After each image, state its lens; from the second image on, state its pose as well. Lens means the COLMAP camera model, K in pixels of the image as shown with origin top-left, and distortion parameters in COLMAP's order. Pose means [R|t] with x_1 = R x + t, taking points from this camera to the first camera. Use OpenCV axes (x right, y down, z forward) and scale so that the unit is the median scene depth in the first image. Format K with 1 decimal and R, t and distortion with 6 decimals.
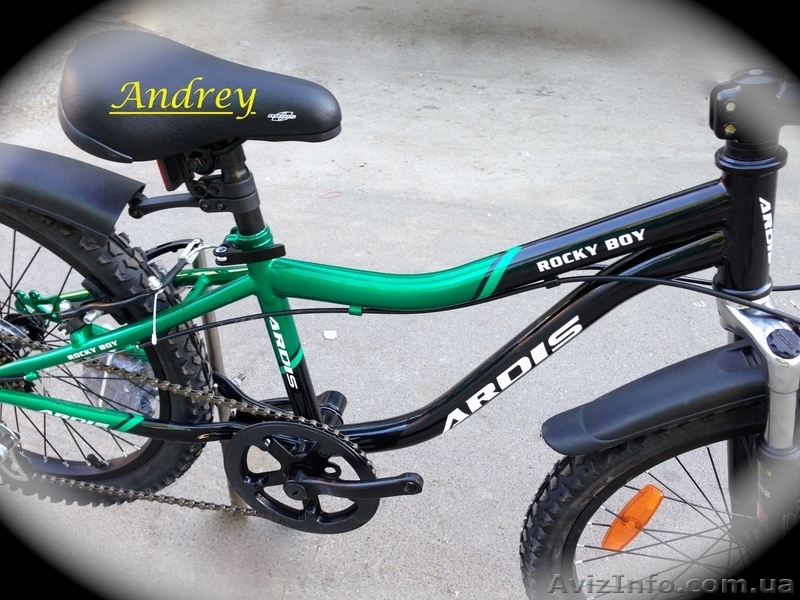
lens RADIAL K [[741.2, 0, 401.3], [0, 741.2, 323.9], [0, 0, 1]] dist [0.166139, -0.297166]
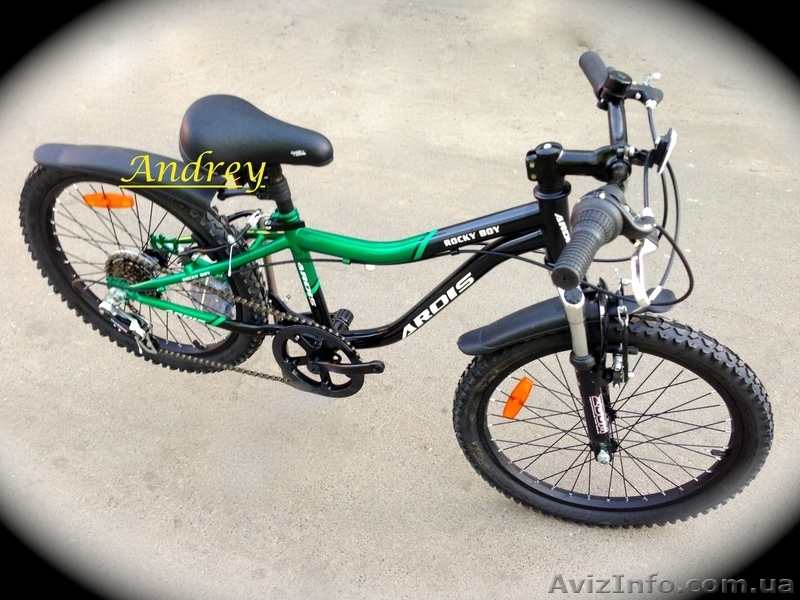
lens RADIAL K [[741.2, 0, 401.3], [0, 741.2, 323.9], [0, 0, 1]] dist [0.166139, -0.297166]
pose [[0.990559, 0.059033, -0.123729, 0.250189], [-0.045790, 0.993175, 0.107265, -0.058069], [0.129217, -0.100587, 0.986502, -0.583794]]
